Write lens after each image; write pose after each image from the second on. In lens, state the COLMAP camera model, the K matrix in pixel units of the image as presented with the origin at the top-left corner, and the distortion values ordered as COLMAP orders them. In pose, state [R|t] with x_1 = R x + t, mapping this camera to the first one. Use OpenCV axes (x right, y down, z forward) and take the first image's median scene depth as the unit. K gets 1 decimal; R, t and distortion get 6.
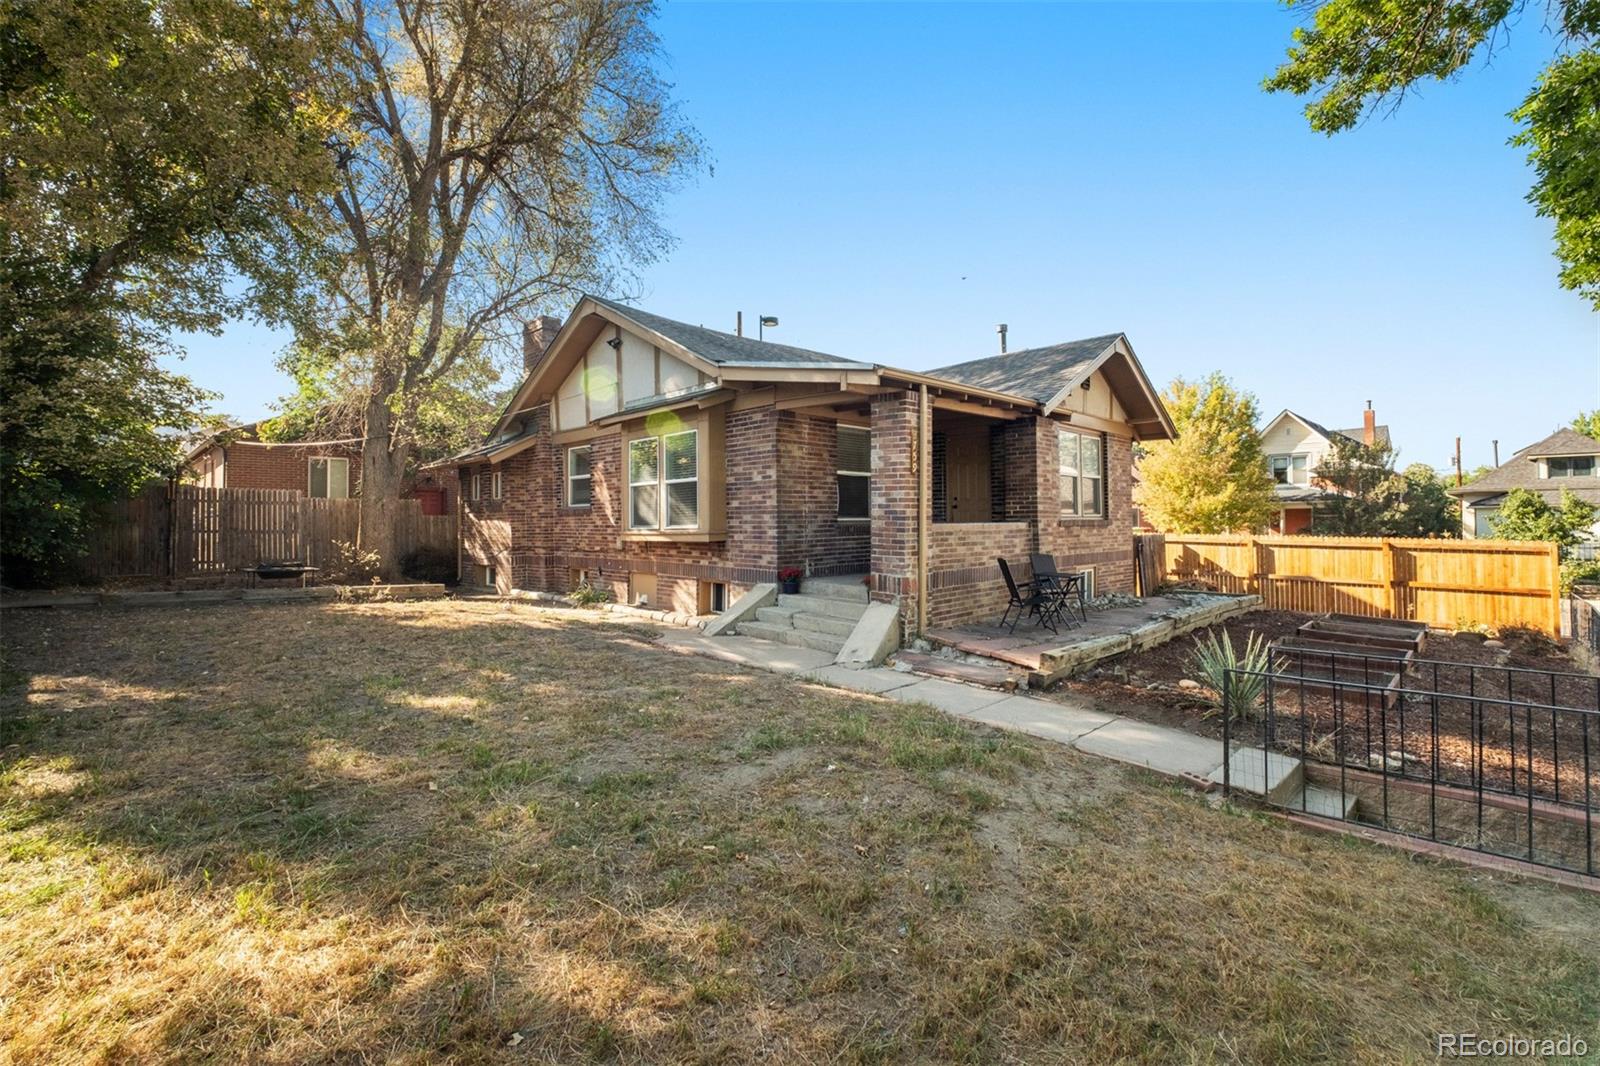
lens RADIAL K [[712.7, 0, 799.1], [0, 712.7, 507.7], [0, 0, 1]] dist [-0.003582, 0.000235]
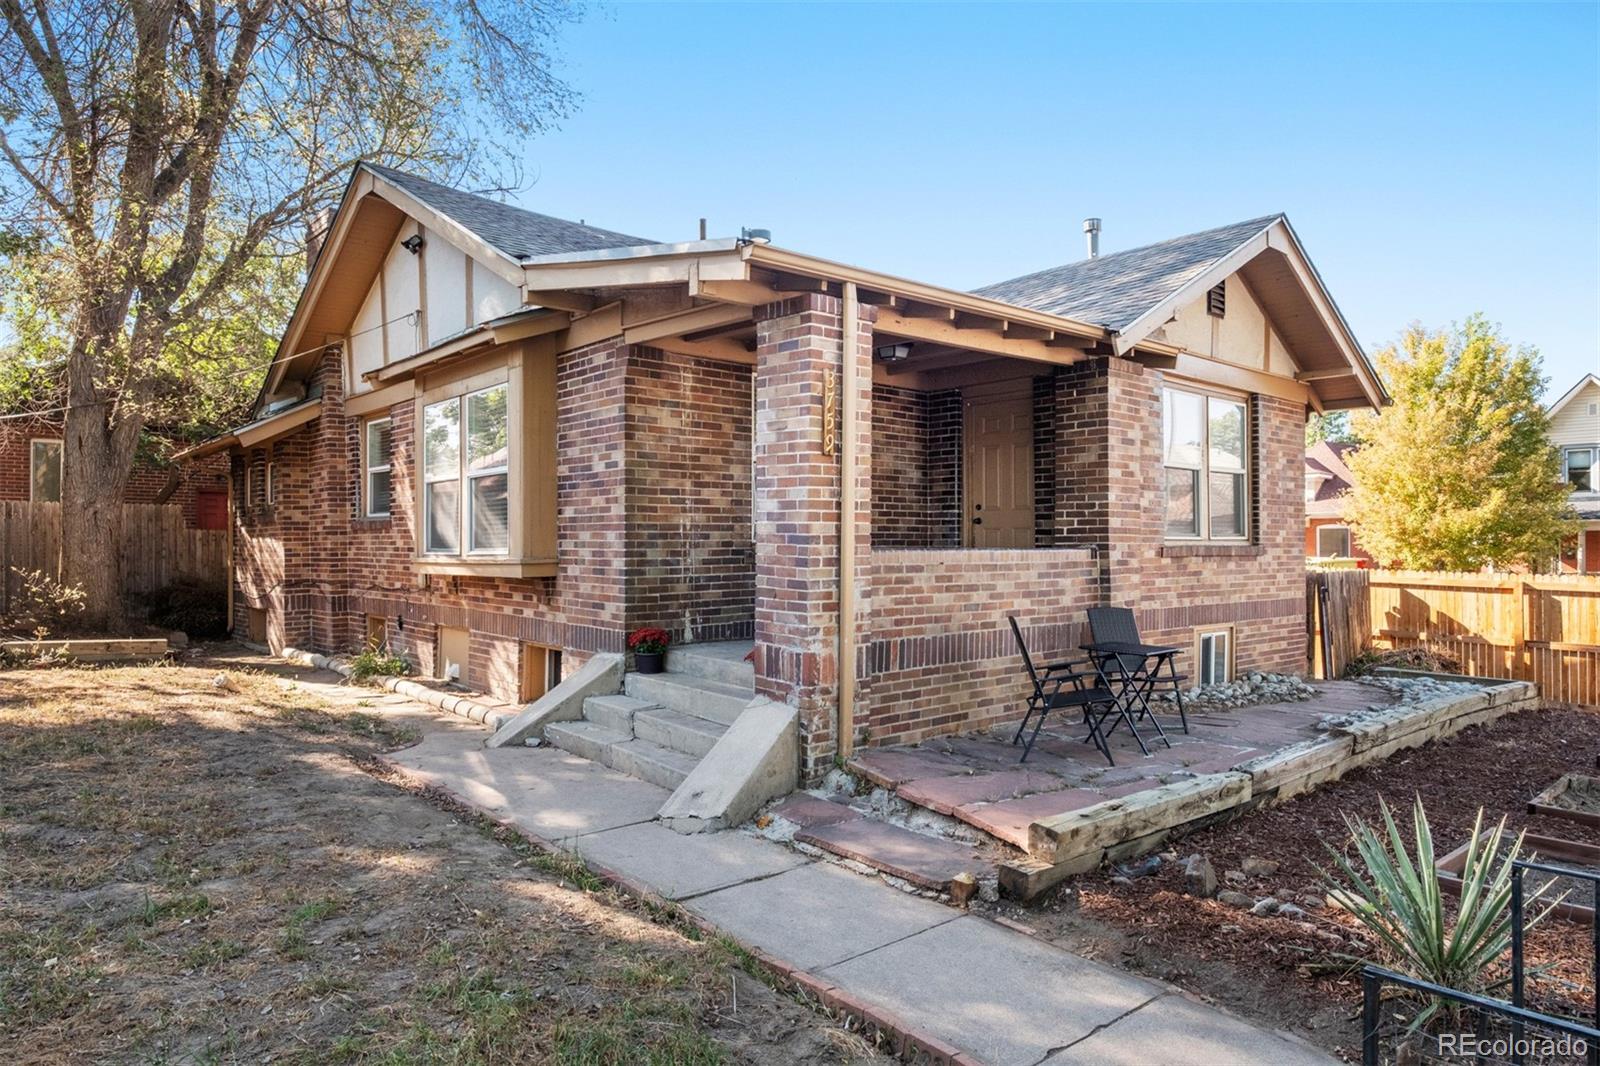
lens RADIAL K [[1006.2, 0, 799.6], [0, 1006.2, 534.7], [0, 0, 1]] dist [0.002323, -0.007031]
pose [[0.997786, 0.008240, -0.065993, 0.132279], [-0.007556, 0.999915, 0.010613, 0.002496], [0.066075, -0.010091, 0.997764, 0.184025]]
